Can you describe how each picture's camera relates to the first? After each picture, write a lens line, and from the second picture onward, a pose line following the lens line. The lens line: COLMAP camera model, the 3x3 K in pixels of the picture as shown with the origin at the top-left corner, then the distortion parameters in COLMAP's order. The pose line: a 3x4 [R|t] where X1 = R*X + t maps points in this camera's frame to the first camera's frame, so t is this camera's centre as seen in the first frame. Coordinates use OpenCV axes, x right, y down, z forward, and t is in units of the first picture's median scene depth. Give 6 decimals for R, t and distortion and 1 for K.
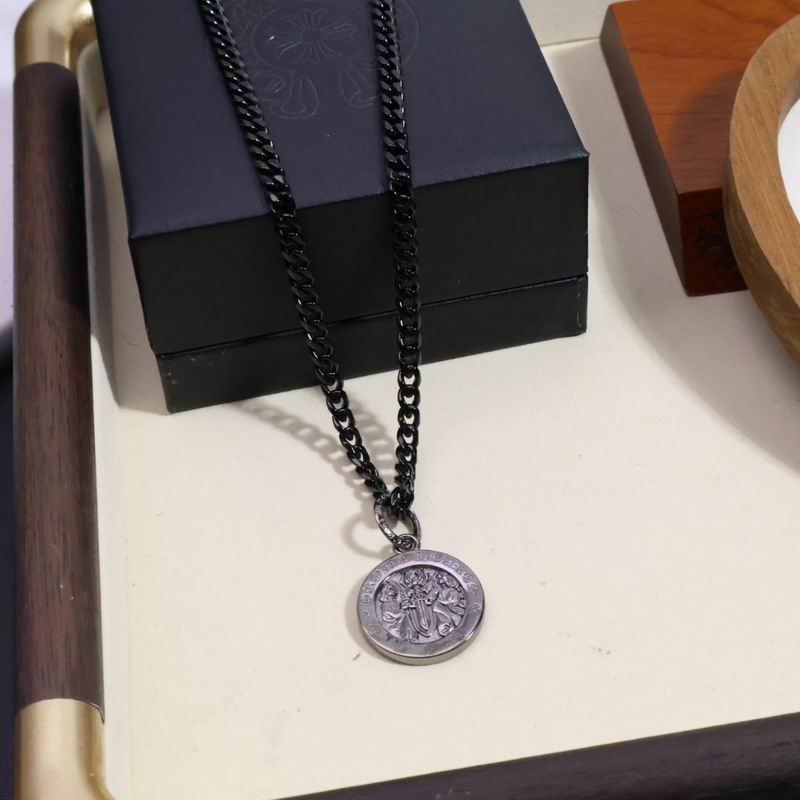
lens RADIAL K [[1623.1, 0, 417.7], [0, 1623.1, 400.4], [0, 0, 1]] dist [0.040824, -0.215337]
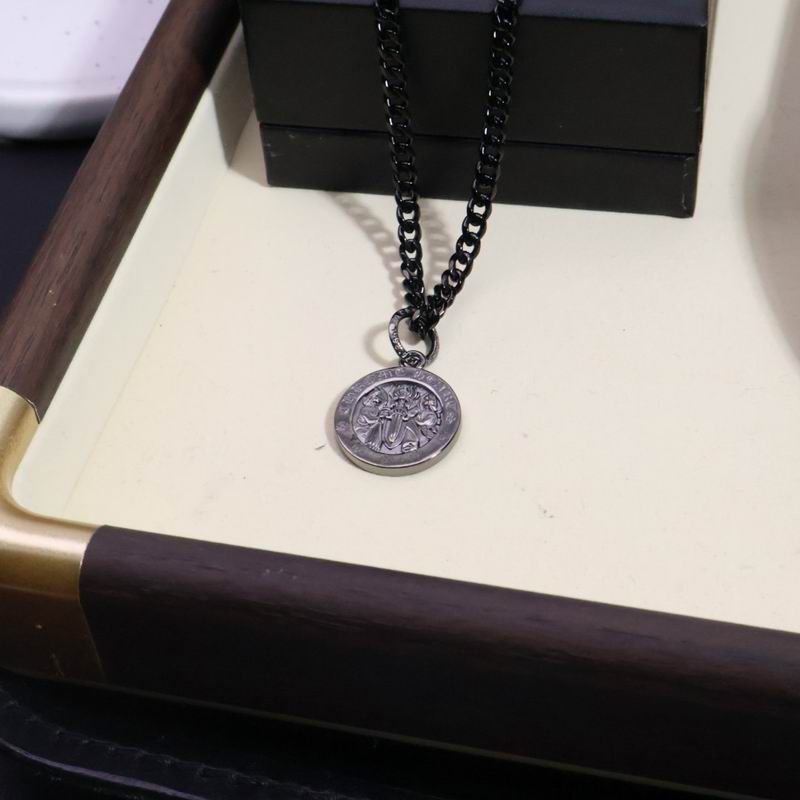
lens RADIAL K [[1623.1, 0, 417.7], [0, 1623.1, 400.4], [0, 0, 1]] dist [0.040824, -0.215337]
pose [[0.932388, 0.287168, -0.219516, 0.214808], [-0.270180, 0.957121, 0.104513, 0.005685], [0.240116, -0.038137, 0.969995, 0.021861]]
